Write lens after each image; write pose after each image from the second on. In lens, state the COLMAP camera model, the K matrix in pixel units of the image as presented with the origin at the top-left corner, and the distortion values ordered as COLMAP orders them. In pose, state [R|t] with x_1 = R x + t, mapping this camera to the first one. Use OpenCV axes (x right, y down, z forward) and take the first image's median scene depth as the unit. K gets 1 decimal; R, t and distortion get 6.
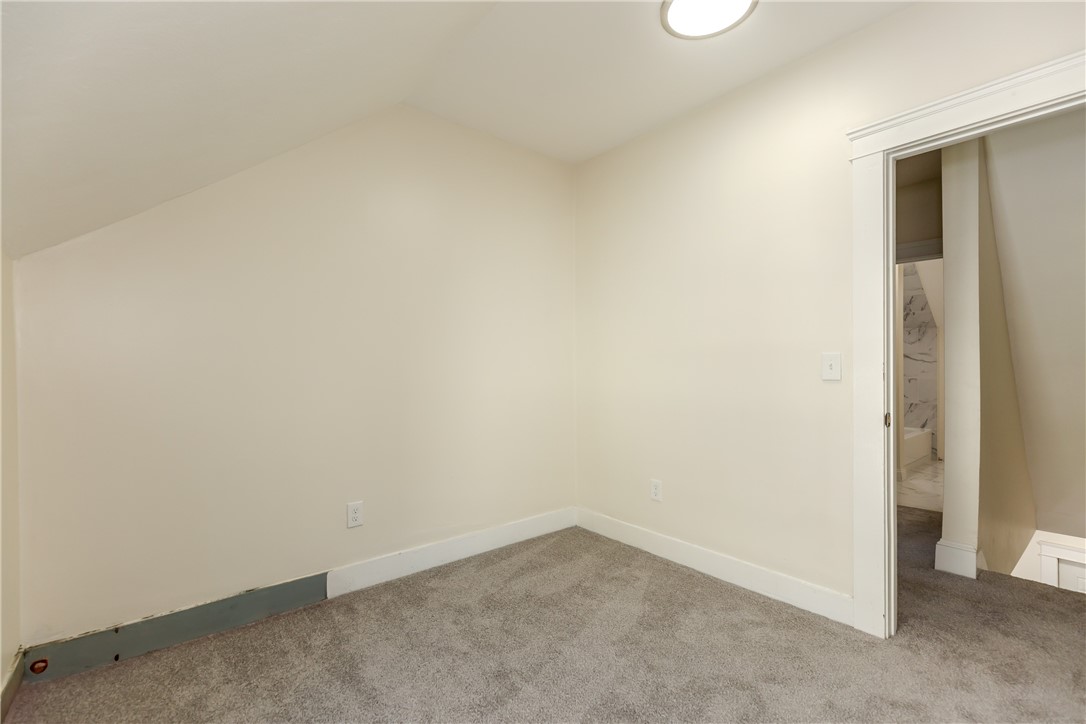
lens RADIAL K [[480.6, 0, 540.2], [0, 480.6, 361.9], [0, 0, 1]] dist [0.002260, -0.000533]
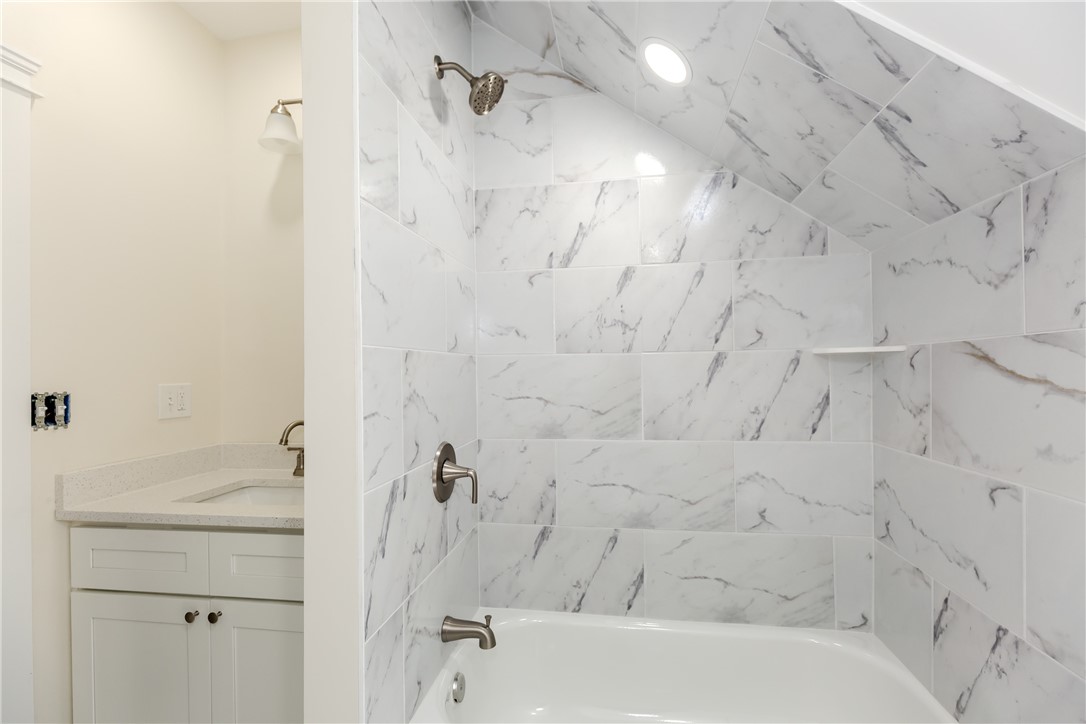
lens RADIAL K [[480.6, 0, 541.1], [0, 480.6, 366.7], [0, 0, 1]] dist [0.002260, -0.000533]
pose [[0.667657, -0.016526, -0.744285, 0.806000], [0.020050, 0.999790, -0.004213, -0.010709], [0.744199, -0.012110, 0.667848, 0.774592]]
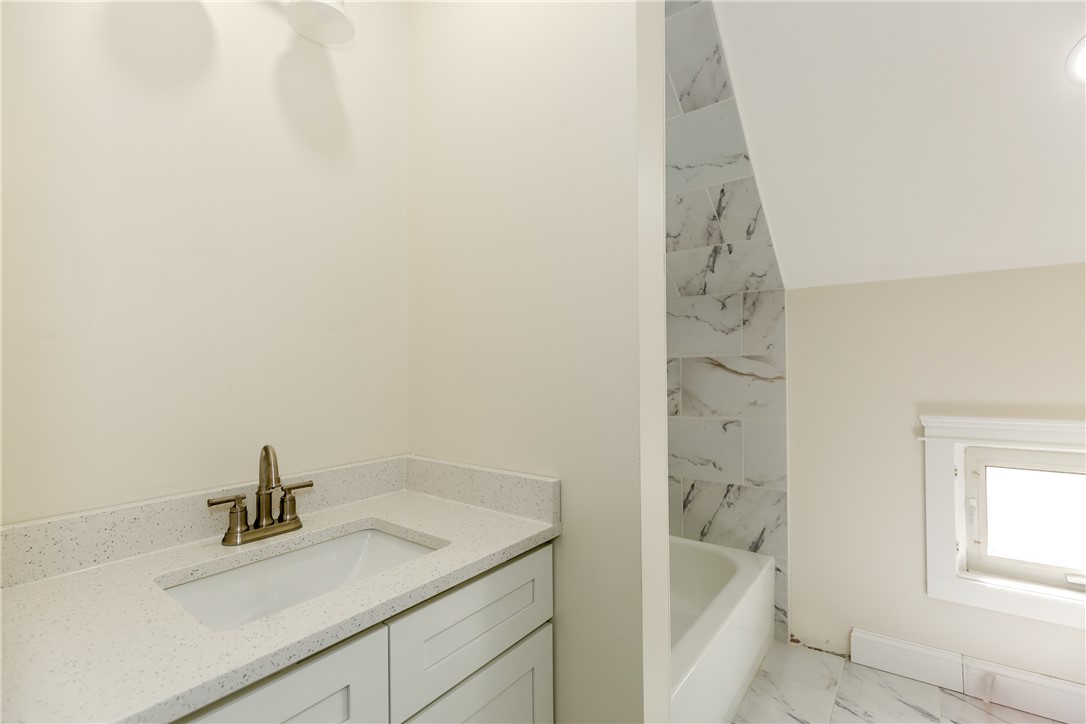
lens RADIAL K [[480.6, 0, 544.5], [0, 480.6, 364.3], [0, 0, 1]] dist [0.002260, -0.000533]
pose [[0.970644, -0.001192, 0.240517, 0.541054], [0.004006, 0.999929, -0.011213, -0.008095], [-0.240486, 0.011848, 0.970580, 0.666825]]
